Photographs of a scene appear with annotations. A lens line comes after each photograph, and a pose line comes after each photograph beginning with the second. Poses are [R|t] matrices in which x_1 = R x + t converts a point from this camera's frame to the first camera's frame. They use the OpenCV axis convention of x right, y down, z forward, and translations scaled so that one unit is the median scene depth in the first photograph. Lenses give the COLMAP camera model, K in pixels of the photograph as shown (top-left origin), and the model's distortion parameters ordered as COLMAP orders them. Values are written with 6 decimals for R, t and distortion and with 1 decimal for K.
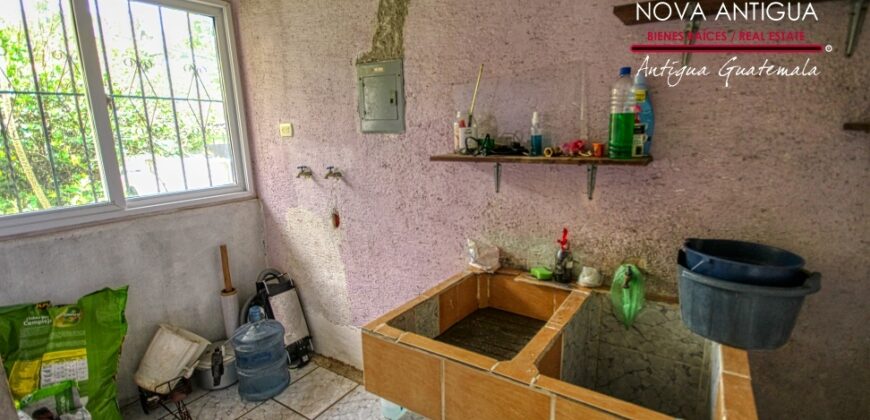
lens RADIAL K [[413.7, 0, 449.1], [0, 413.7, 212.5], [0, 0, 1]] dist [0.002285, -0.000568]
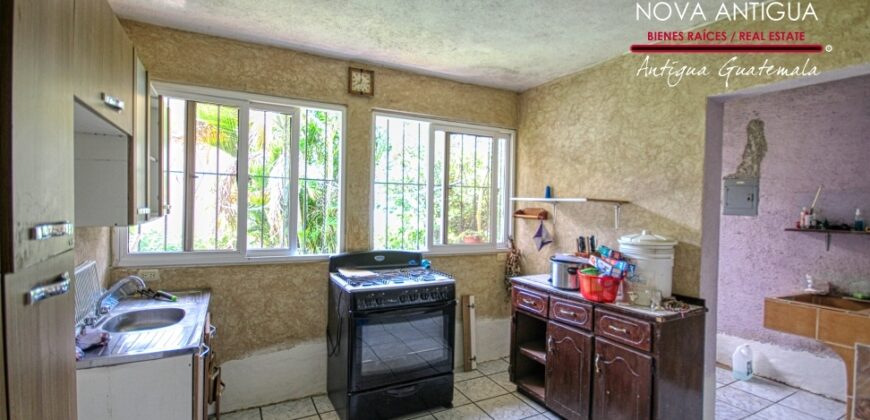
lens RADIAL K [[413.7, 0, 449.1], [0, 413.7, 212.5], [0, 0, 1]] dist [0.002285, -0.000568]
pose [[0.881513, 0.043344, -0.470166, -0.477002], [-0.129242, 0.979897, -0.151980, 0.266328], [0.454127, 0.194737, 0.869394, -1.309533]]
